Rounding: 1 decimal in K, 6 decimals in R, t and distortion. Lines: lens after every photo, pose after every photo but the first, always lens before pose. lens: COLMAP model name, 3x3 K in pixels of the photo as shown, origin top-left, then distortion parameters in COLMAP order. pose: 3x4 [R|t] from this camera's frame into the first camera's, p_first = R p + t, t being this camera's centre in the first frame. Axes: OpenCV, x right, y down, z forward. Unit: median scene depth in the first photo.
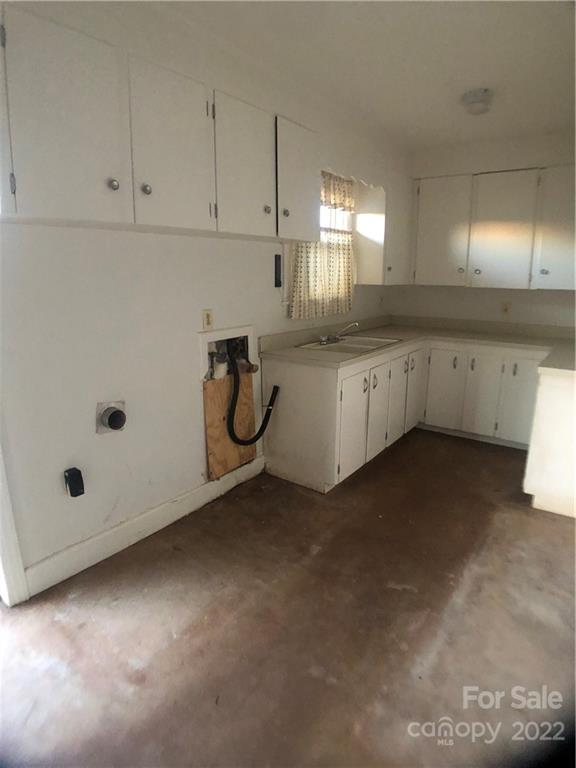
lens RADIAL K [[428.1, 0, 286.1], [0, 428.1, 388.3], [0, 0, 1]] dist [-0.089035, 0.007989]
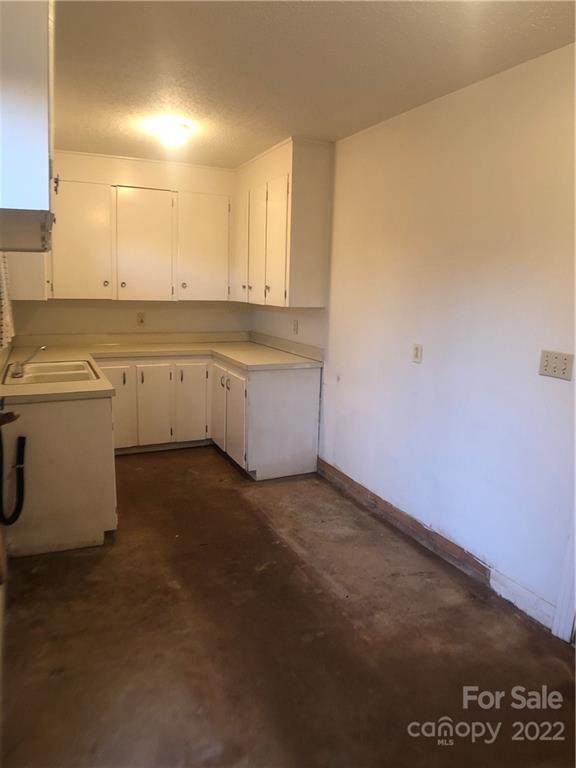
lens RADIAL K [[526.4, 0, 285.1], [0, 526.4, 381.5], [0, 0, 1]] dist [-0.094716, 0.018390]
pose [[0.456216, -0.143177, 0.878275, -0.828106], [0.200131, 0.978195, 0.055509, -0.078762], [-0.867072, 0.150446, 0.474923, 0.193545]]
